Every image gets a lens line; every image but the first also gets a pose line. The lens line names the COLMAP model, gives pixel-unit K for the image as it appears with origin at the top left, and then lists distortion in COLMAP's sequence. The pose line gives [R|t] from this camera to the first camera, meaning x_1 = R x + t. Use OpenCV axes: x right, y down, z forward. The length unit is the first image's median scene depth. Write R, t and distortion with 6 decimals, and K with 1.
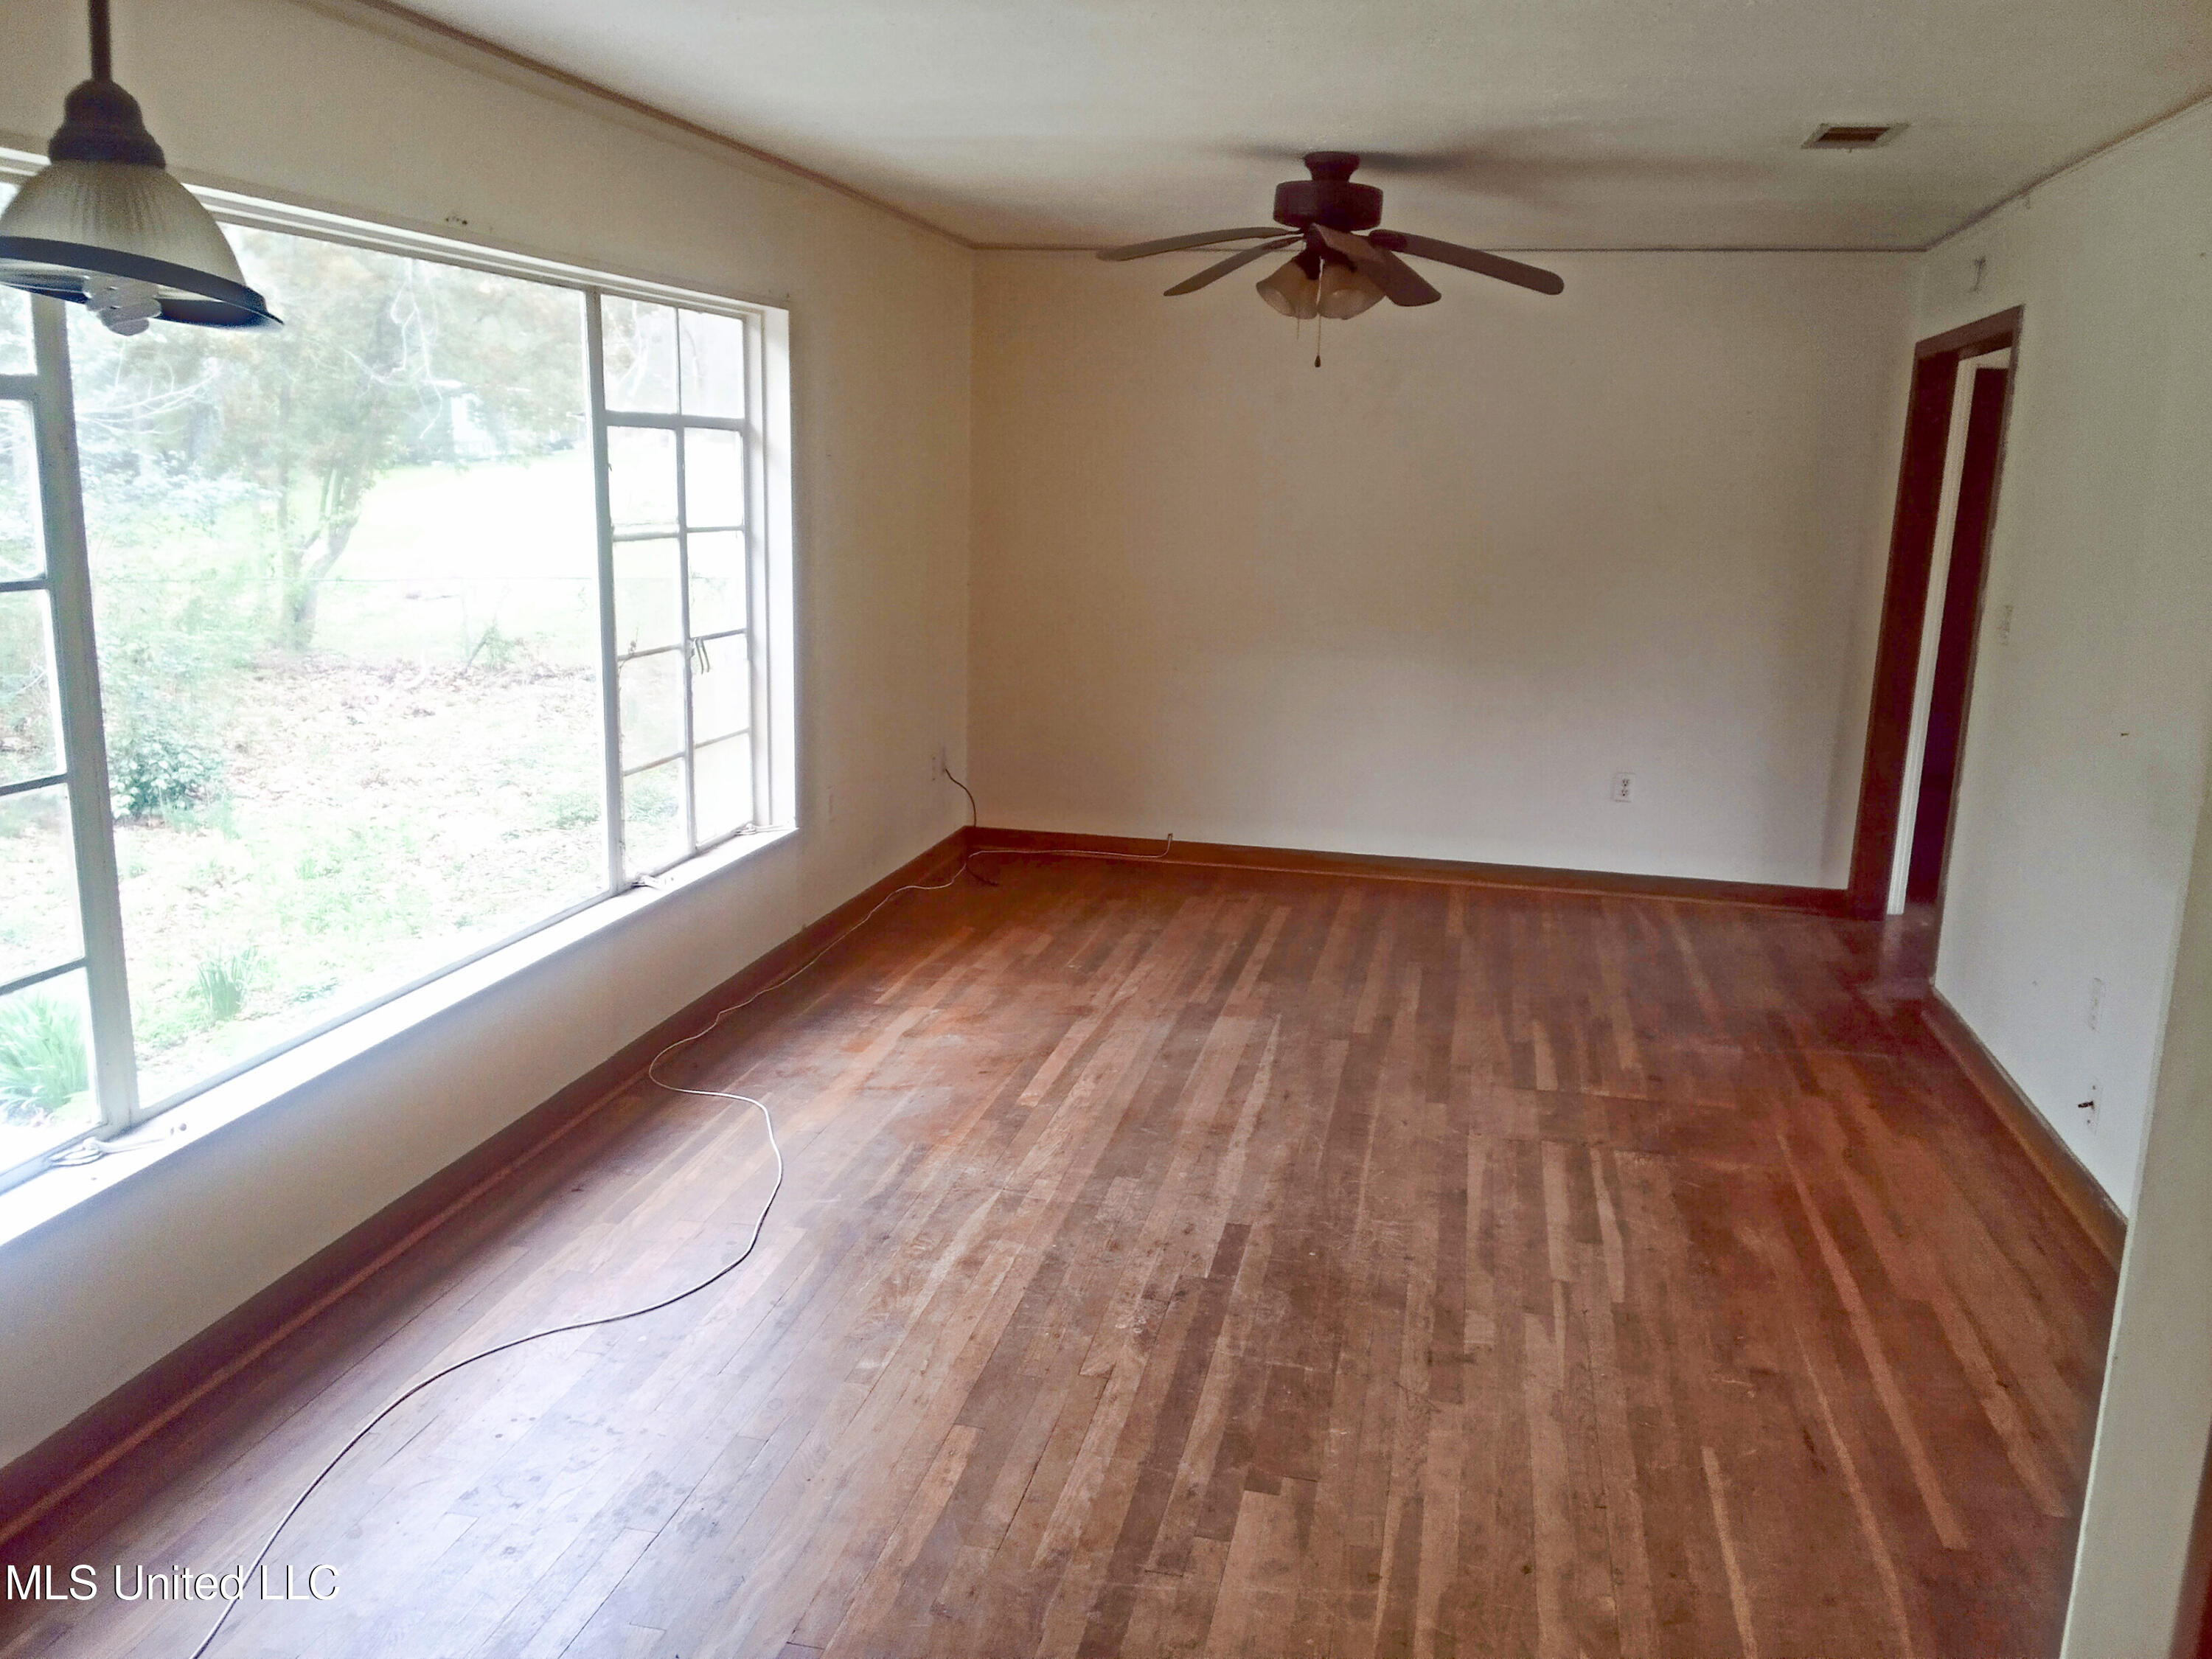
lens RADIAL K [[1755.6, 0, 1089.6], [0, 1755.6, 841.3], [0, 0, 1]] dist [0.162471, -0.361478]
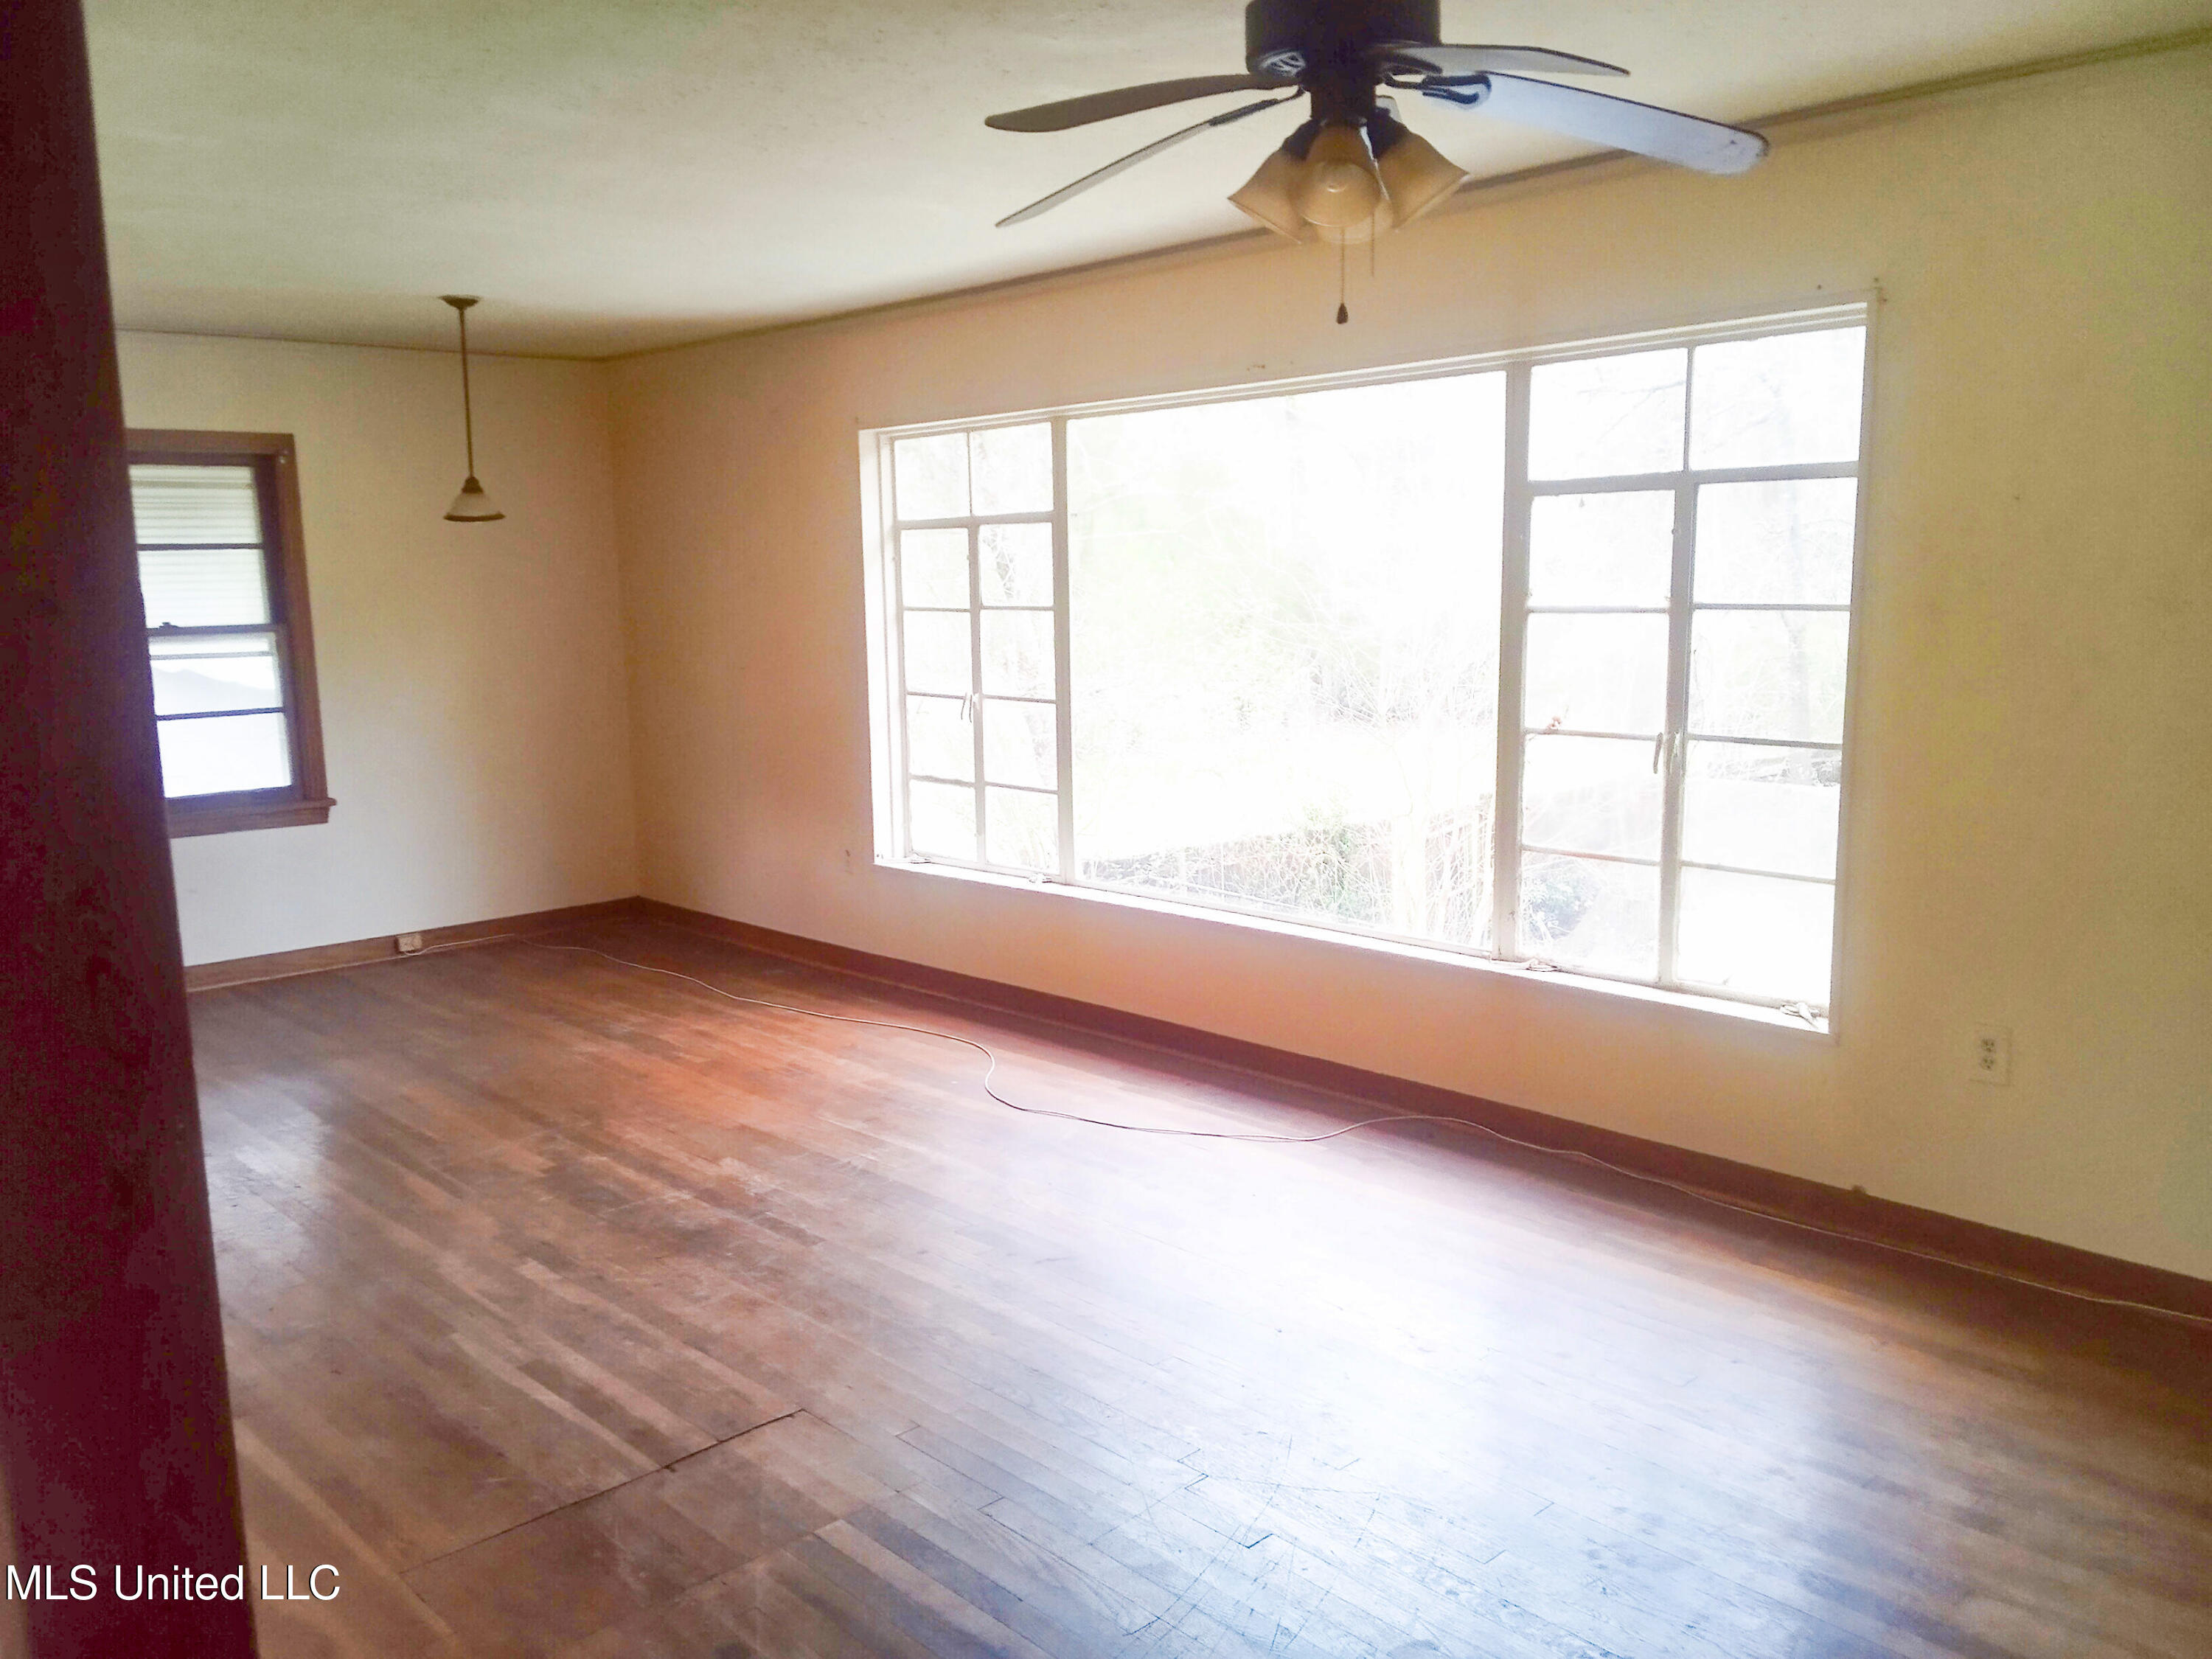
lens RADIAL K [[1755.6, 0, 1089.6], [0, 1755.6, 841.3], [0, 0, 1]] dist [0.162471, -0.361478]
pose [[-0.567904, 0.113783, -0.815192, 0.832194], [-0.169589, 0.952974, 0.251158, -0.305804], [0.805434, 0.280881, -0.521902, 1.632730]]
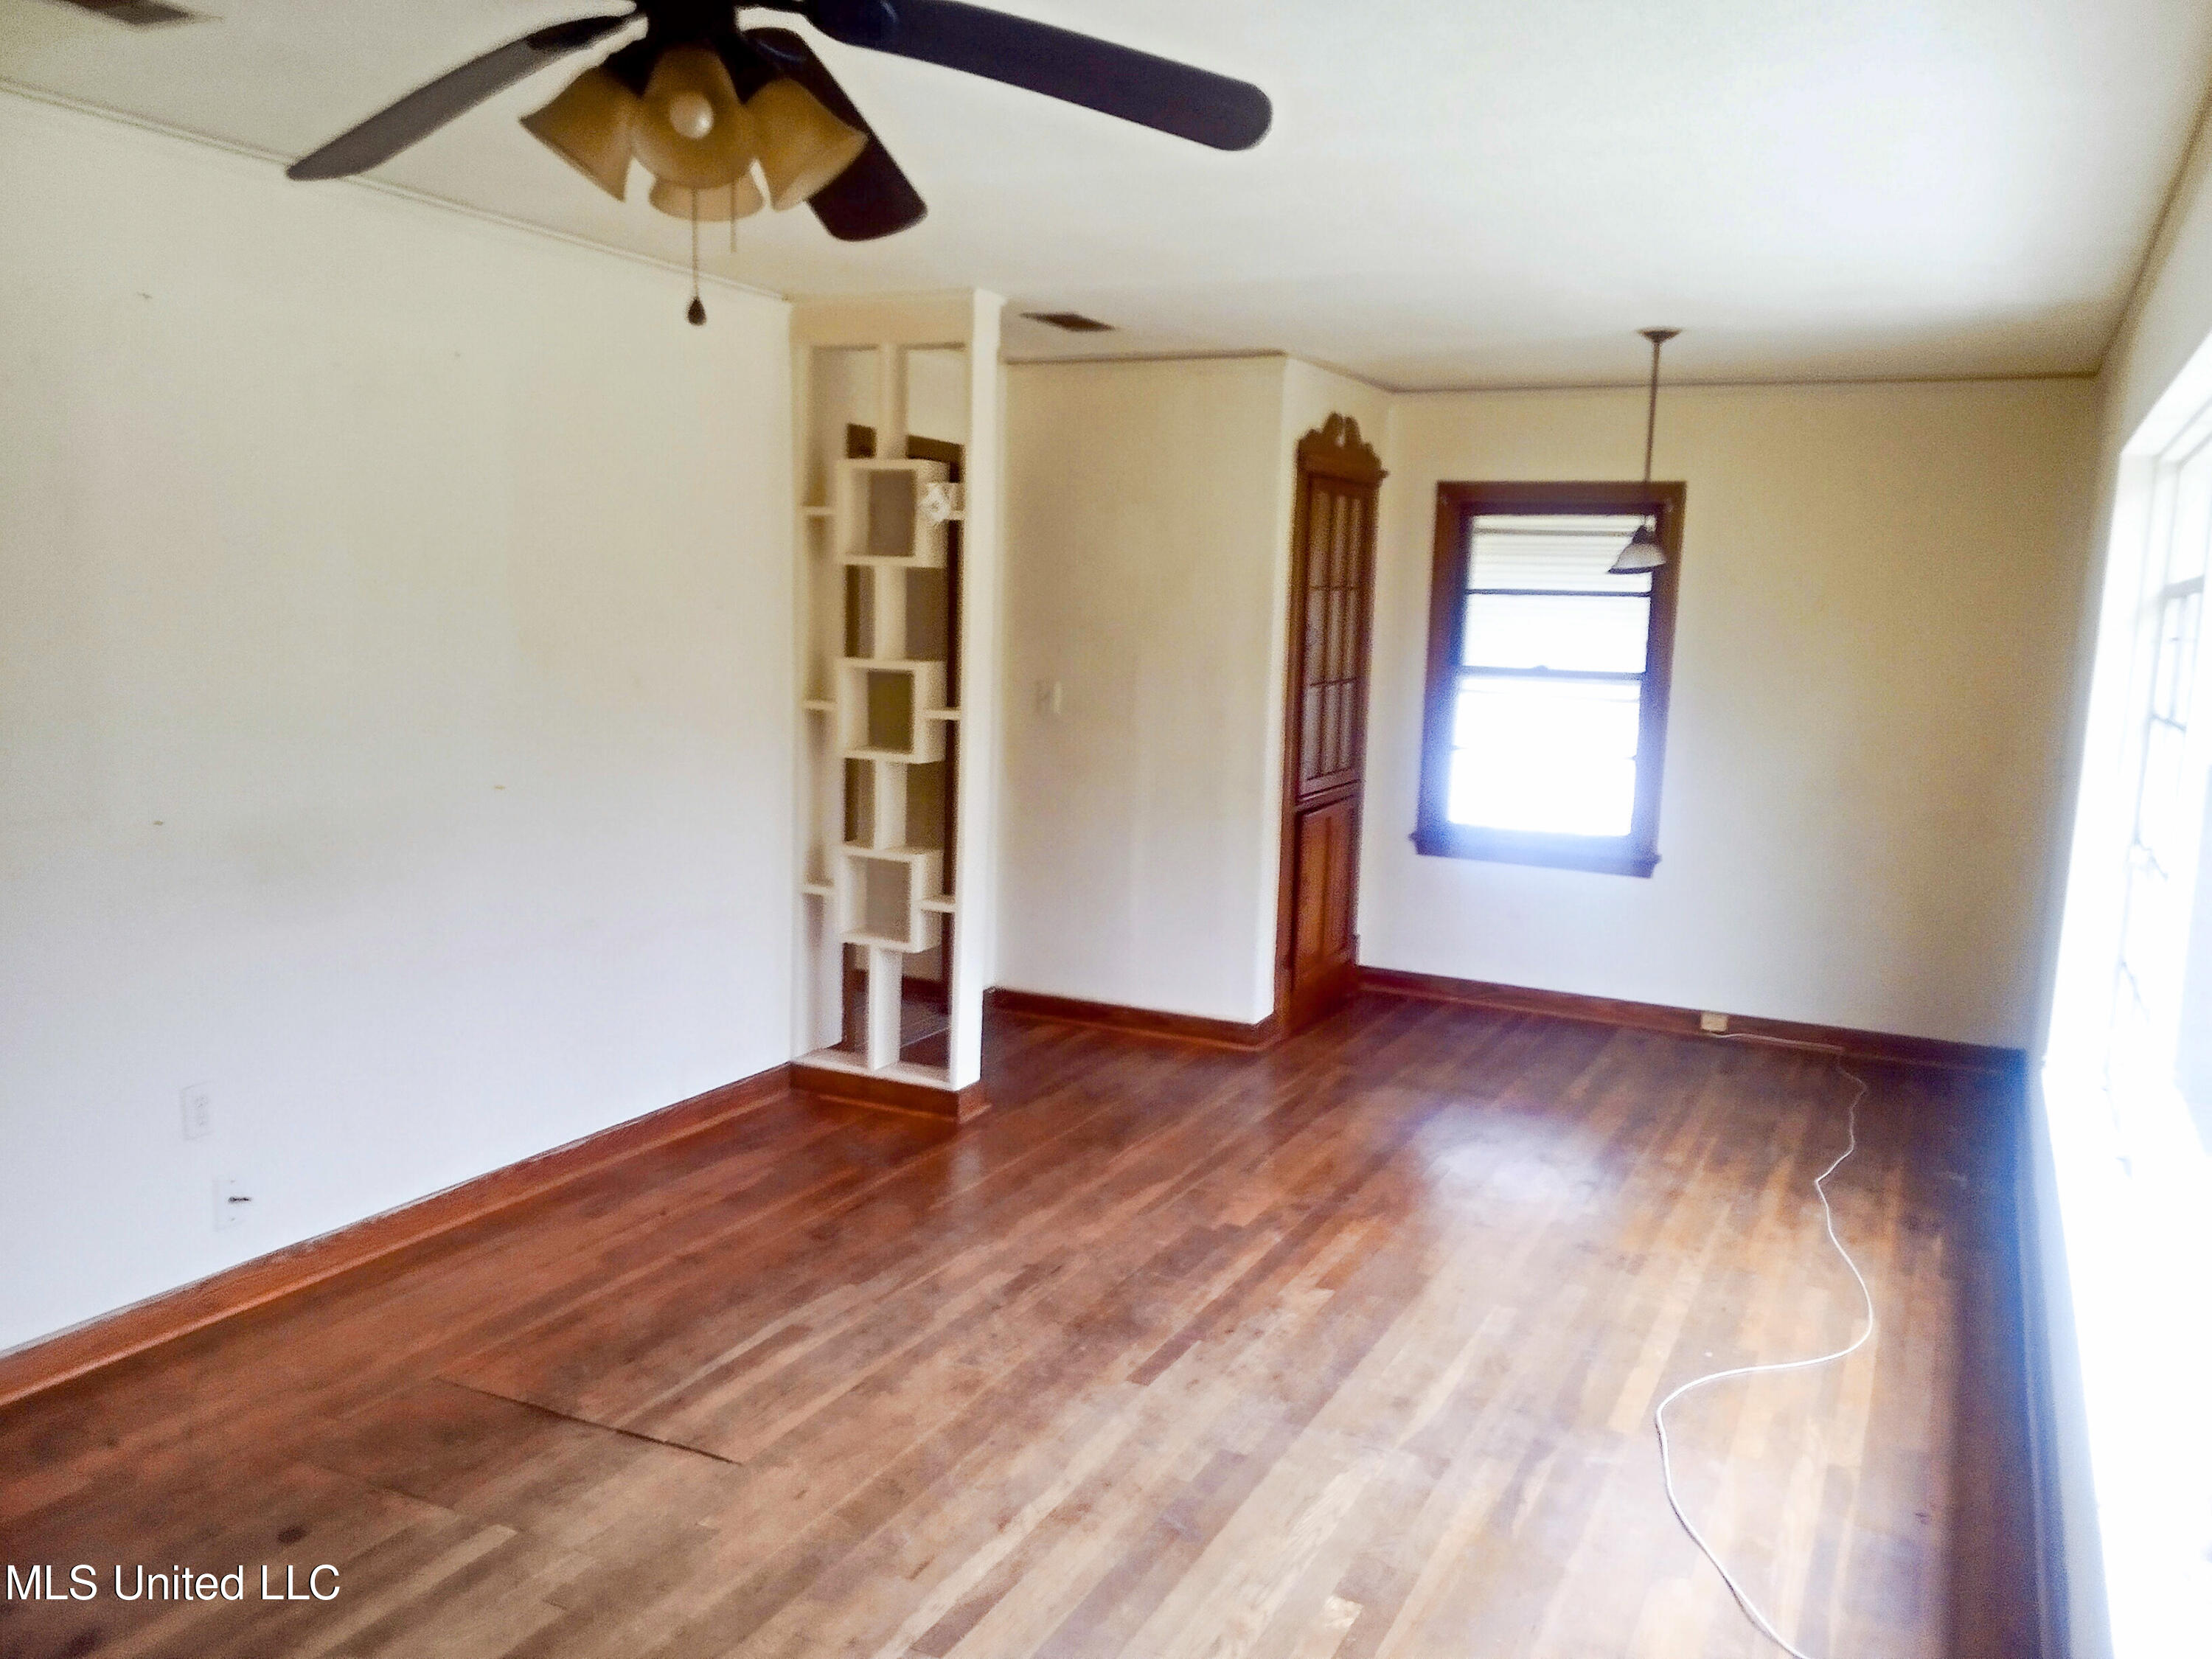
lens RADIAL K [[1755.6, 0, 1089.6], [0, 1755.6, 841.3], [0, 0, 1]] dist [0.162471, -0.361478]
pose [[-0.970212, -0.087844, 0.225770, -0.079830], [-0.004213, 0.937920, 0.346826, -0.382022], [-0.242220, 0.335544, -0.910351, 1.786874]]
